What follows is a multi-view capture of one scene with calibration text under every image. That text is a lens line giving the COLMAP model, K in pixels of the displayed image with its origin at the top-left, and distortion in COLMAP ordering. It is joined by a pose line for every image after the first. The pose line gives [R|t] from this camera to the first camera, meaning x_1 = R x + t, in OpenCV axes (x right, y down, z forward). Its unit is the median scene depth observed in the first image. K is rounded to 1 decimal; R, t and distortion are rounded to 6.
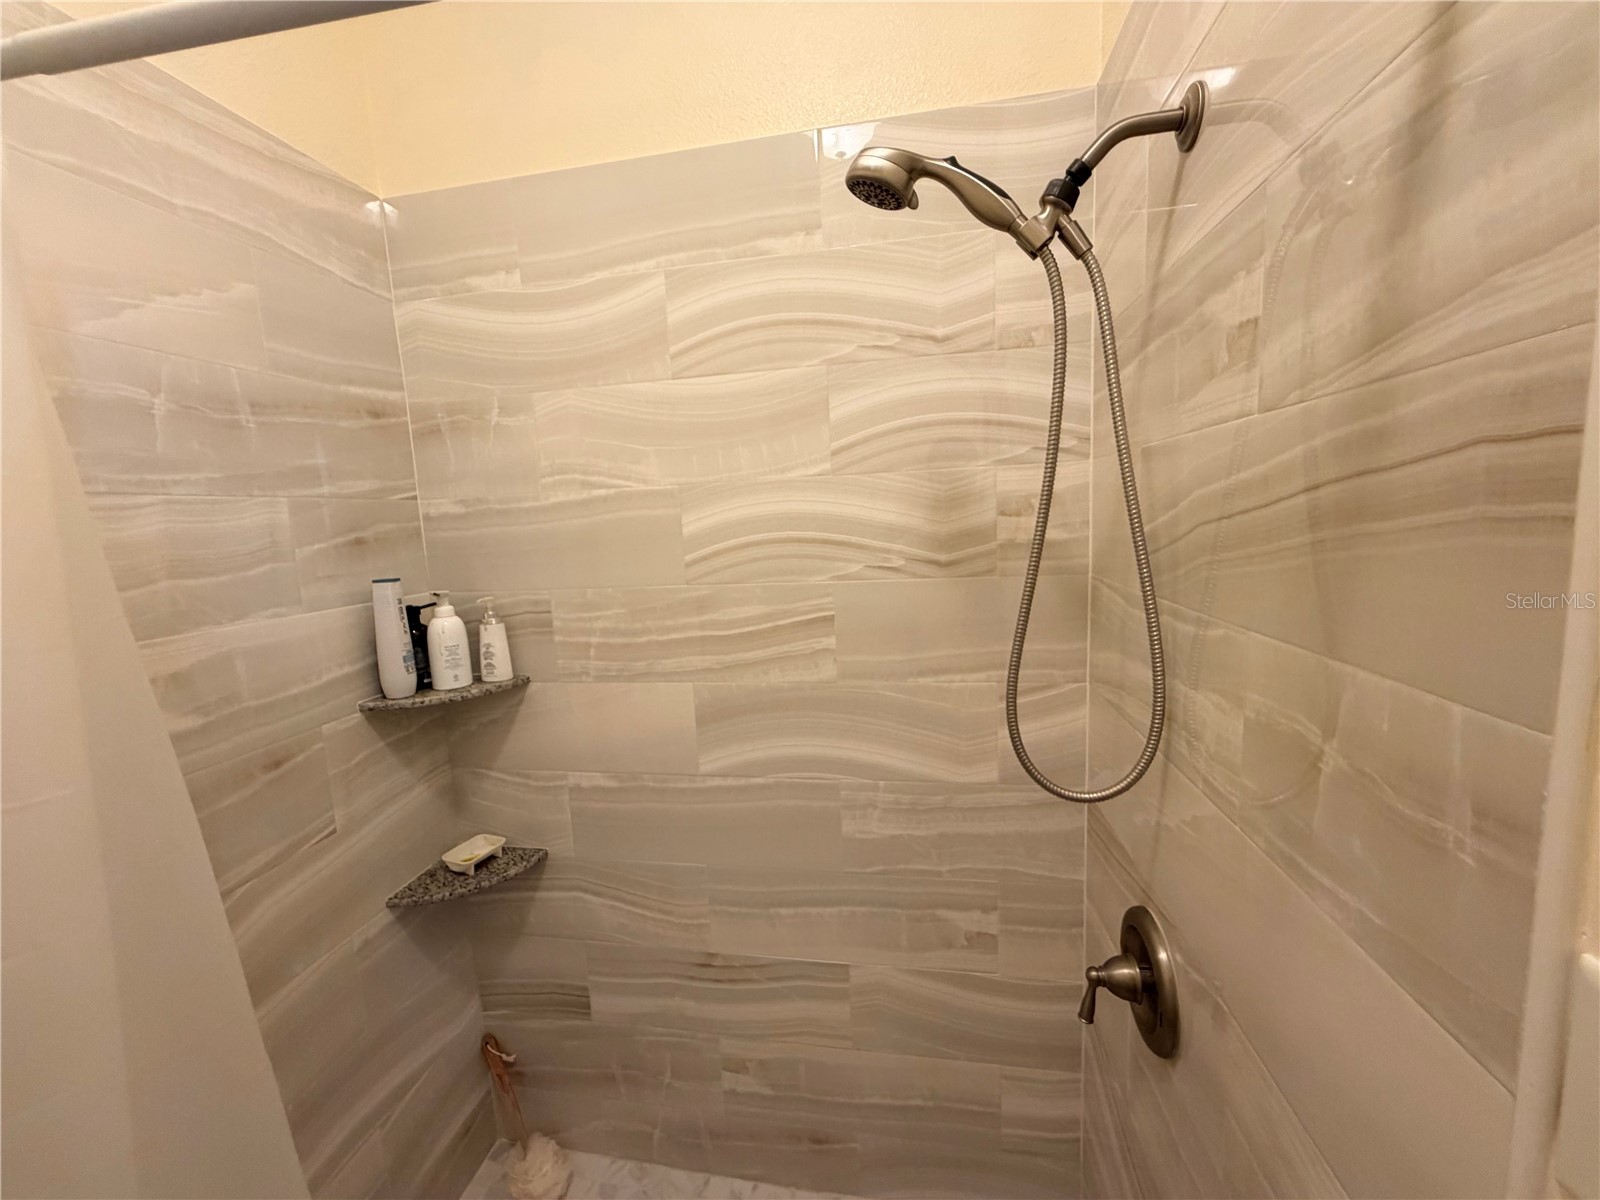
lens RADIAL K [[638.4, 0, 795.3], [0, 638.4, 599.7], [0, 0, 1]] dist [0.000959, -0.000080]
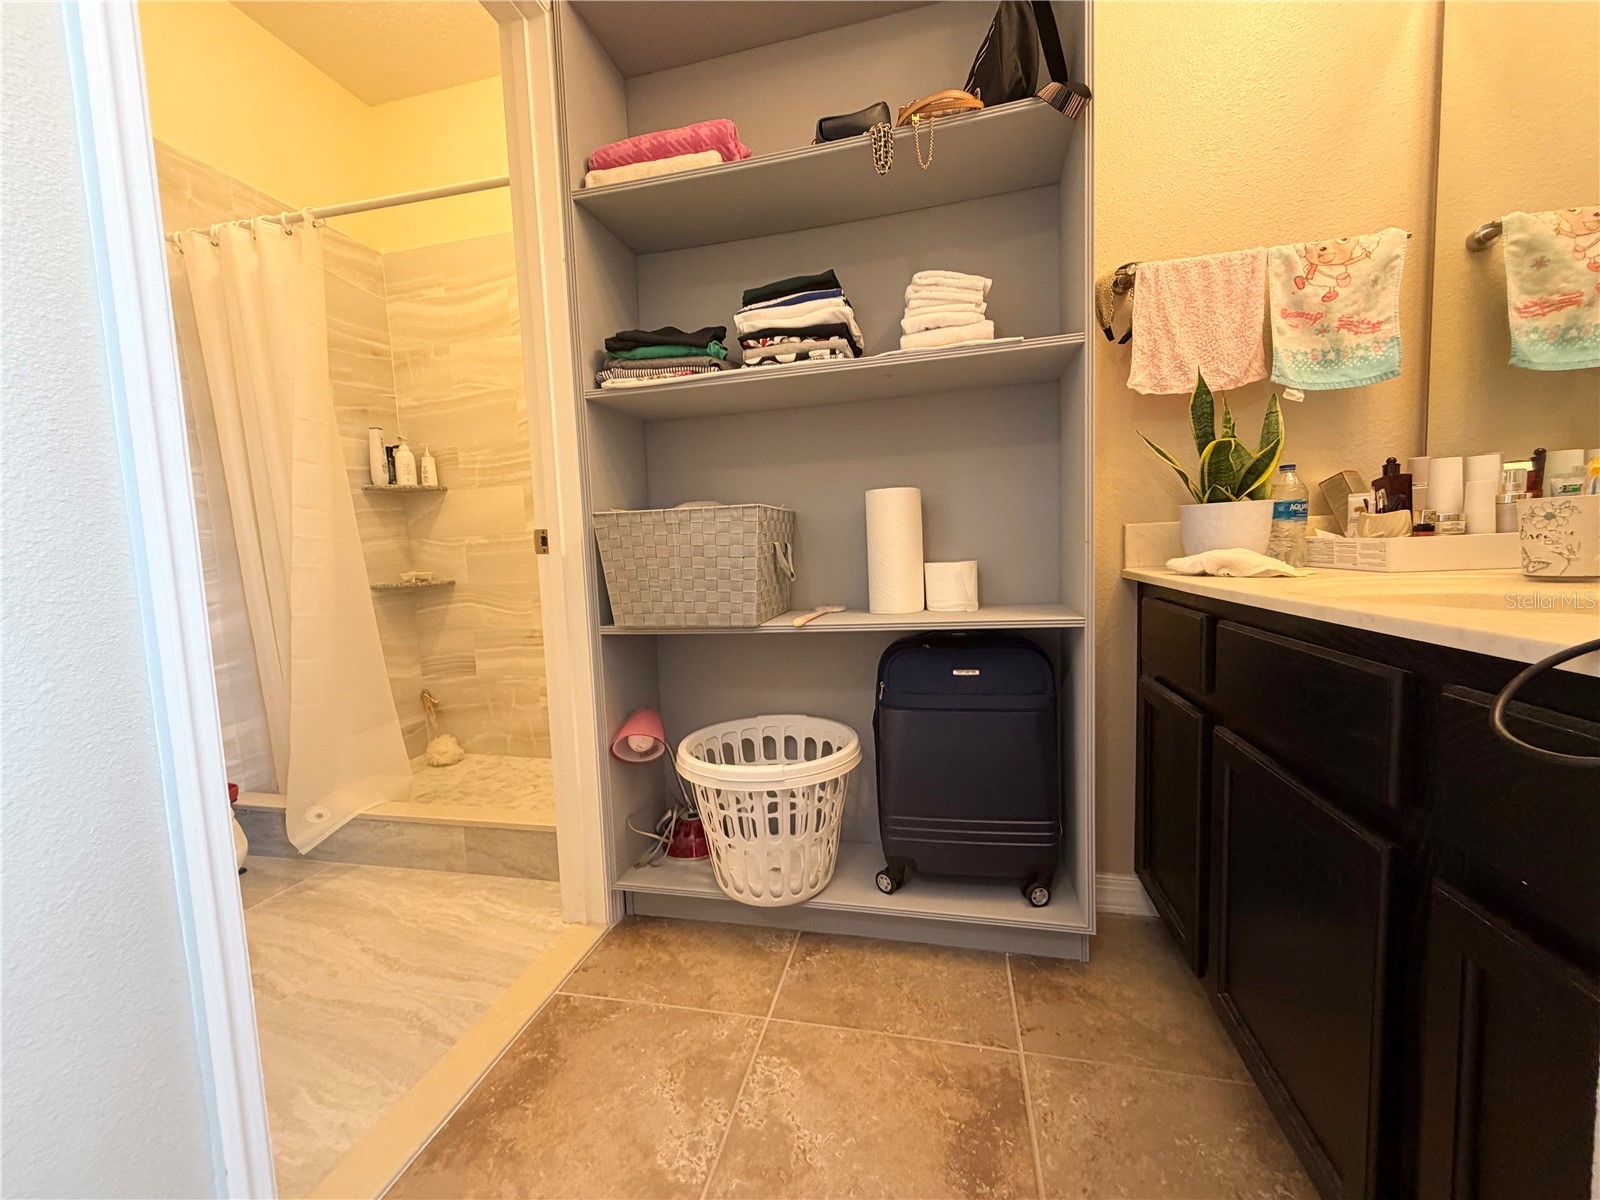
lens RADIAL K [[638.4, 0, 795.3], [0, 638.4, 599.7], [0, 0, 1]] dist [0.000959, -0.000080]
pose [[0.998878, 0.009876, -0.046316, 0.784218], [-0.011922, 0.998956, -0.044108, 0.561162], [0.045832, 0.044611, 0.997953, -0.943681]]
